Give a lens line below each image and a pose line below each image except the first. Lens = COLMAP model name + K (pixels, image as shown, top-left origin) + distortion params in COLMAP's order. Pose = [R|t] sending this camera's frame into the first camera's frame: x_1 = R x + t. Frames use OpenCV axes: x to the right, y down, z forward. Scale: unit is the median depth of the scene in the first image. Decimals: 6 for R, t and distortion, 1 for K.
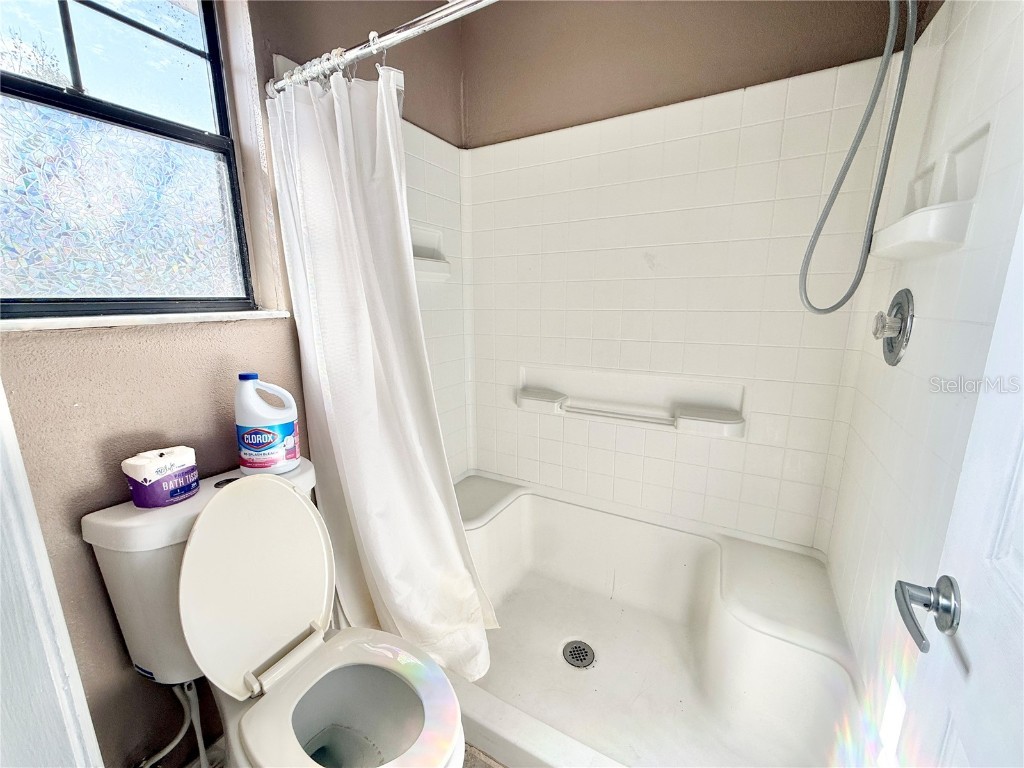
lens RADIAL K [[408.3, 0, 510.8], [0, 408.3, 383.9], [0, 0, 1]] dist [0.002589, -0.000564]
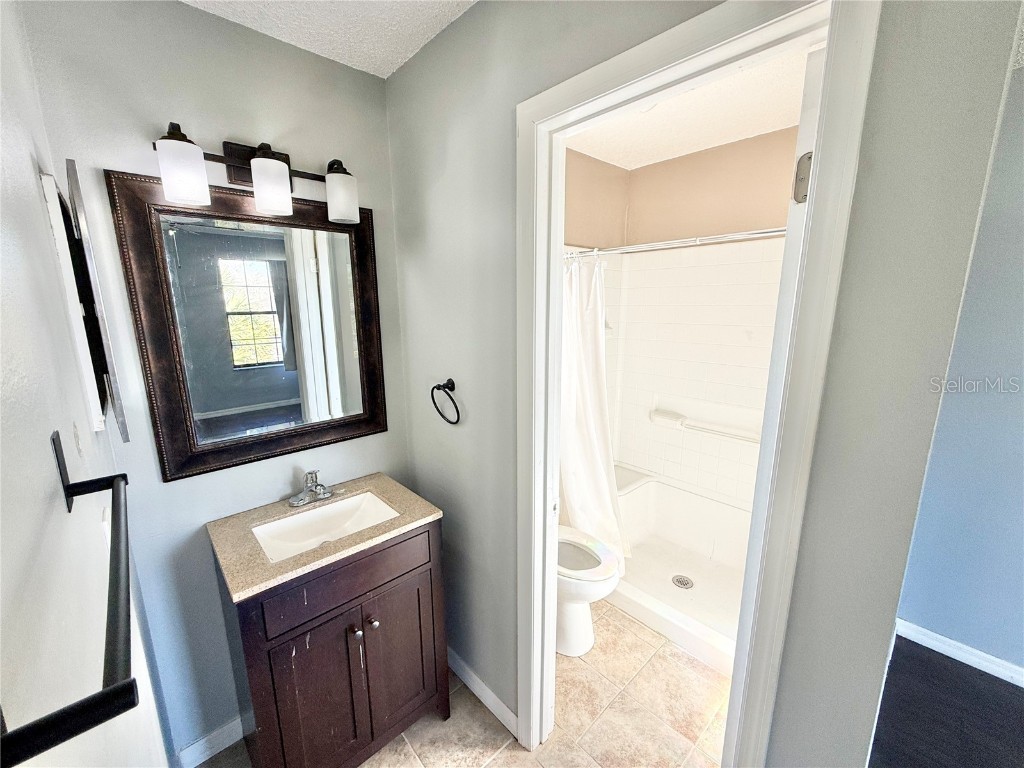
lens RADIAL K [[408.3, 0, 510.5], [0, 408.3, 388.0], [0, 0, 1]] dist [0.002589, -0.000564]
pose [[0.952555, 0.059348, -0.298525, -0.037589], [-0.060817, 0.998139, 0.004378, -0.046777], [0.298229, 0.013985, 0.954392, -0.638772]]
